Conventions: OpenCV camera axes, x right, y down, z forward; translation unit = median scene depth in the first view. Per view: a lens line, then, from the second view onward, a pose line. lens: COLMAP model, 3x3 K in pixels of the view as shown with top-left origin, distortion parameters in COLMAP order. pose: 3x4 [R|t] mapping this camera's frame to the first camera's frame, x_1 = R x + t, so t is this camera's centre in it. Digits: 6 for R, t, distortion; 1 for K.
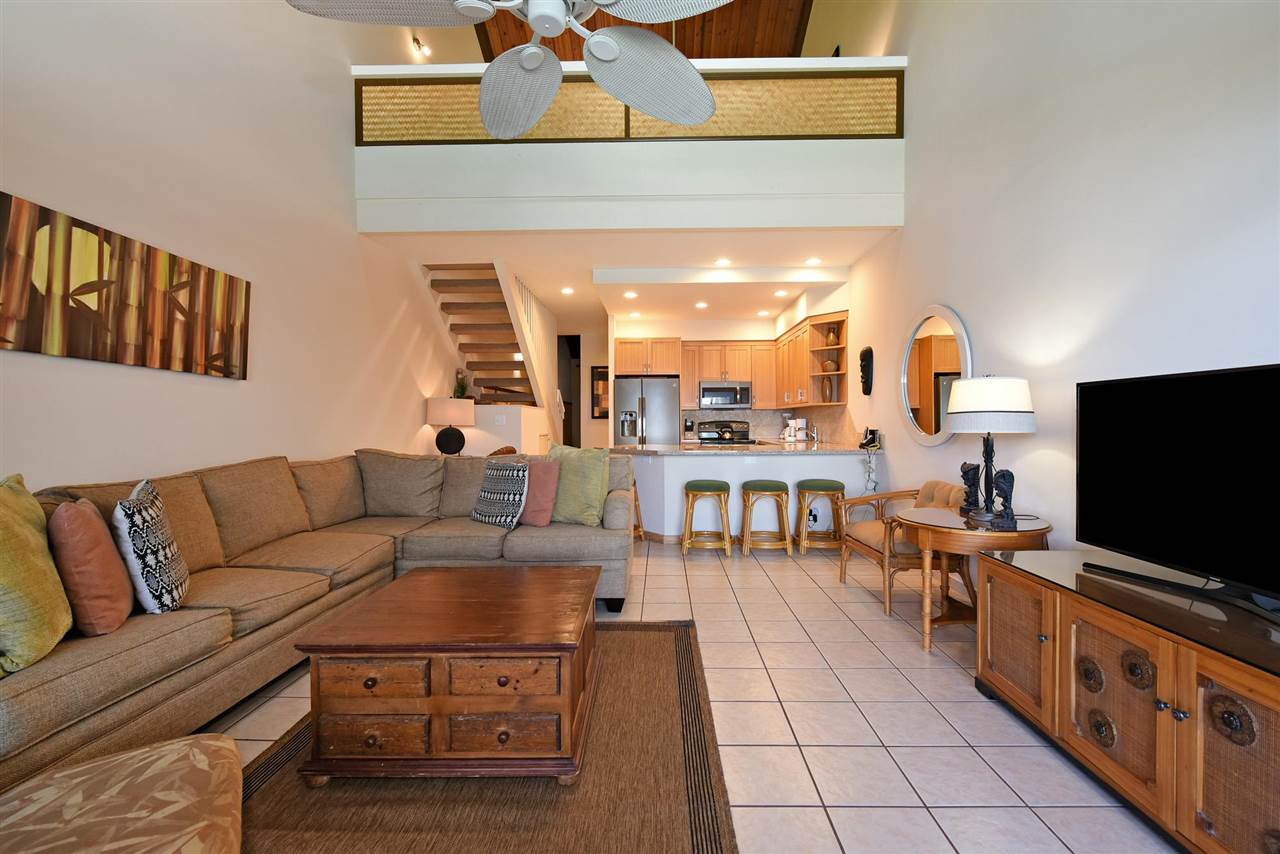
lens RADIAL K [[541.6, 0, 640.0], [0, 541.6, 427.0], [0, 0, 1]] dist [-0.001726, -0.000324]
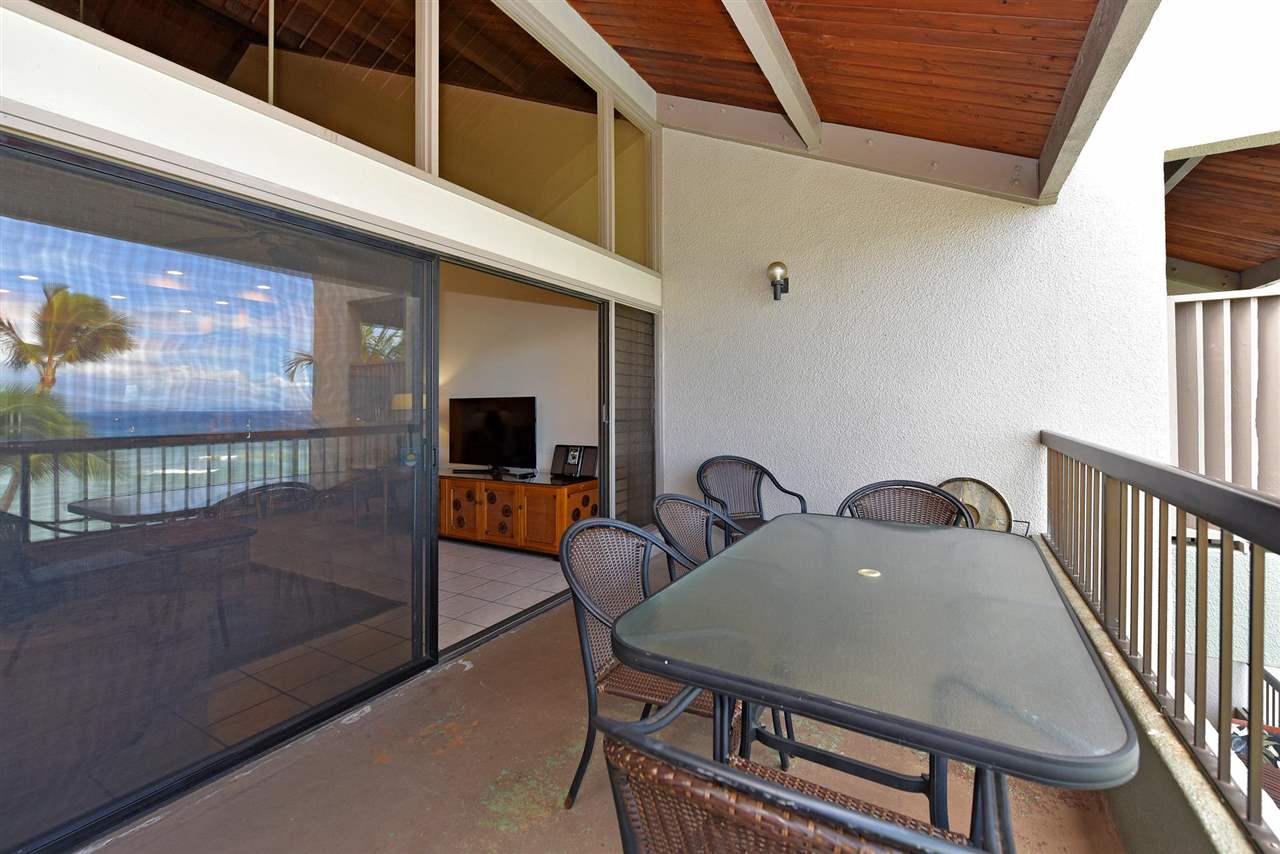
lens RADIAL K [[541.6, 0, 640.0], [0, 541.6, 427.0], [0, 0, 1]] dist [-0.001726, -0.000324]
pose [[0.488736, -0.019042, 0.872224, -1.127919], [0.005931, 0.999811, 0.018504, 0.020200], [-0.872412, -0.003870, 0.488756, -1.175481]]
